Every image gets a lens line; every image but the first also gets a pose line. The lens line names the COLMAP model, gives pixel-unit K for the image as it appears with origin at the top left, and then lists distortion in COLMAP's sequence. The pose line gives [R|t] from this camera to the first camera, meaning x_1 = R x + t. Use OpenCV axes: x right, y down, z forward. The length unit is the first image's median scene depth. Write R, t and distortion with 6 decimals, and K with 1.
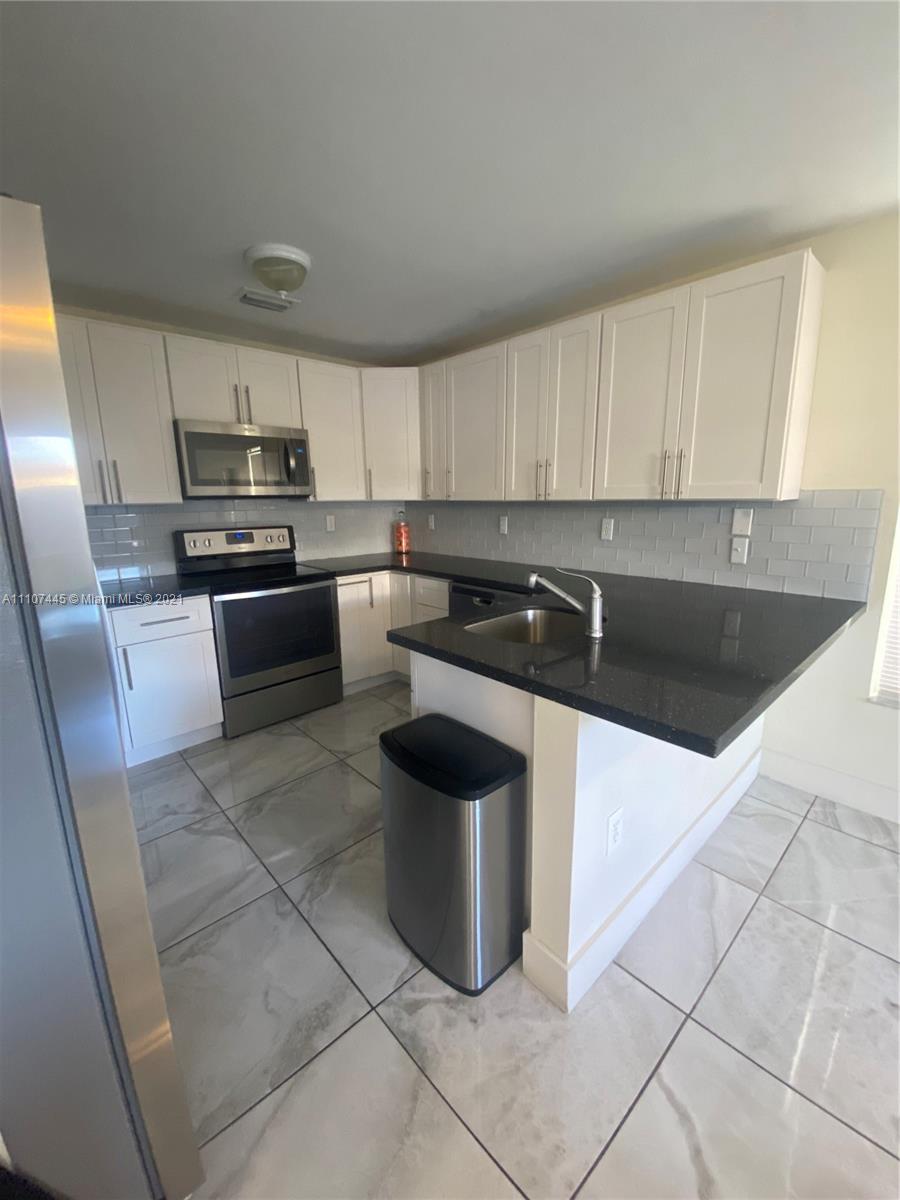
lens RADIAL K [[483.7, 0, 444.2], [0, 483.7, 599.7], [0, 0, 1]] dist [-0.002546, -0.001986]
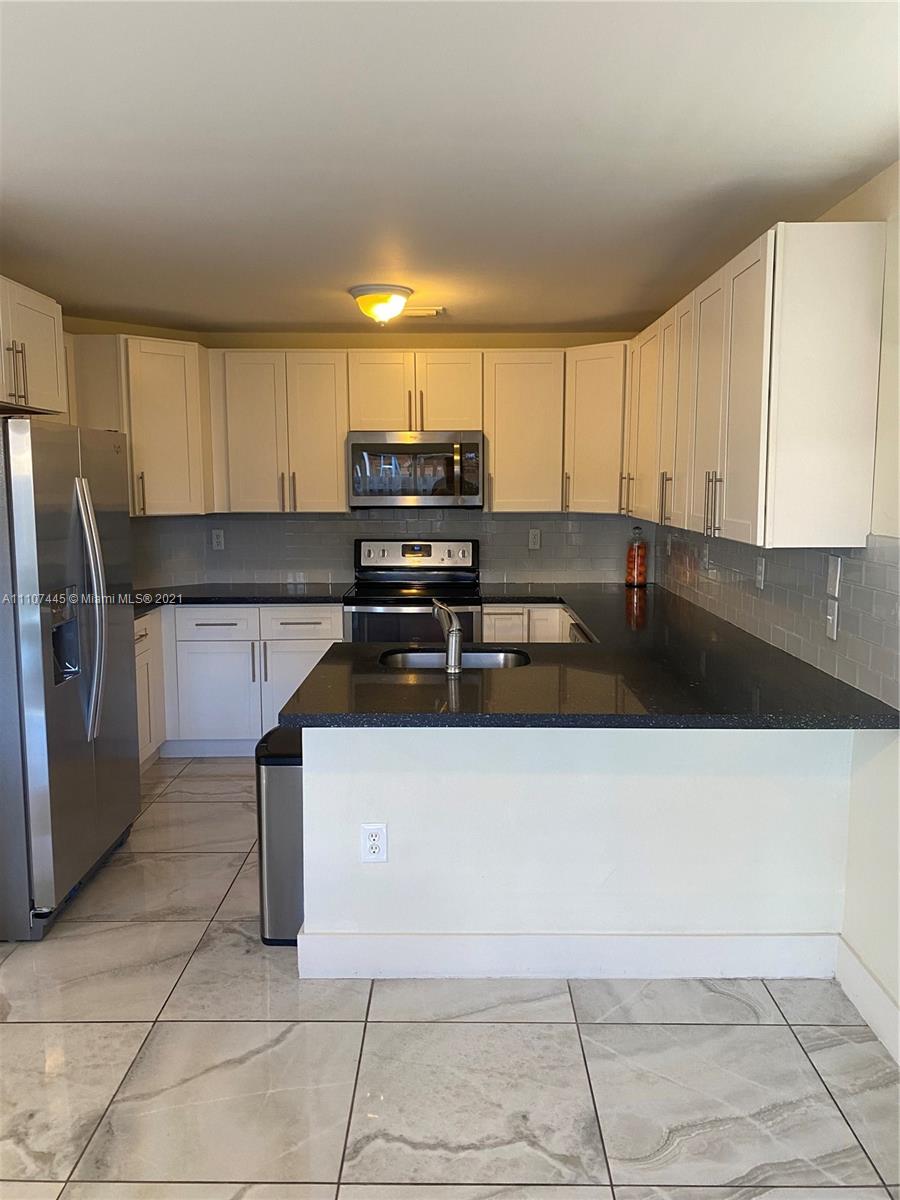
lens RADIAL K [[906.9, 0, 458.9], [0, 906.9, 600.4], [0, 0, 1]] dist [0.026073, 0.001701]
pose [[0.732581, 0.101301, -0.673100, 0.814327], [-0.149251, 0.988705, -0.013640, -0.024993], [0.664116, 0.110453, 0.739426, -0.193363]]
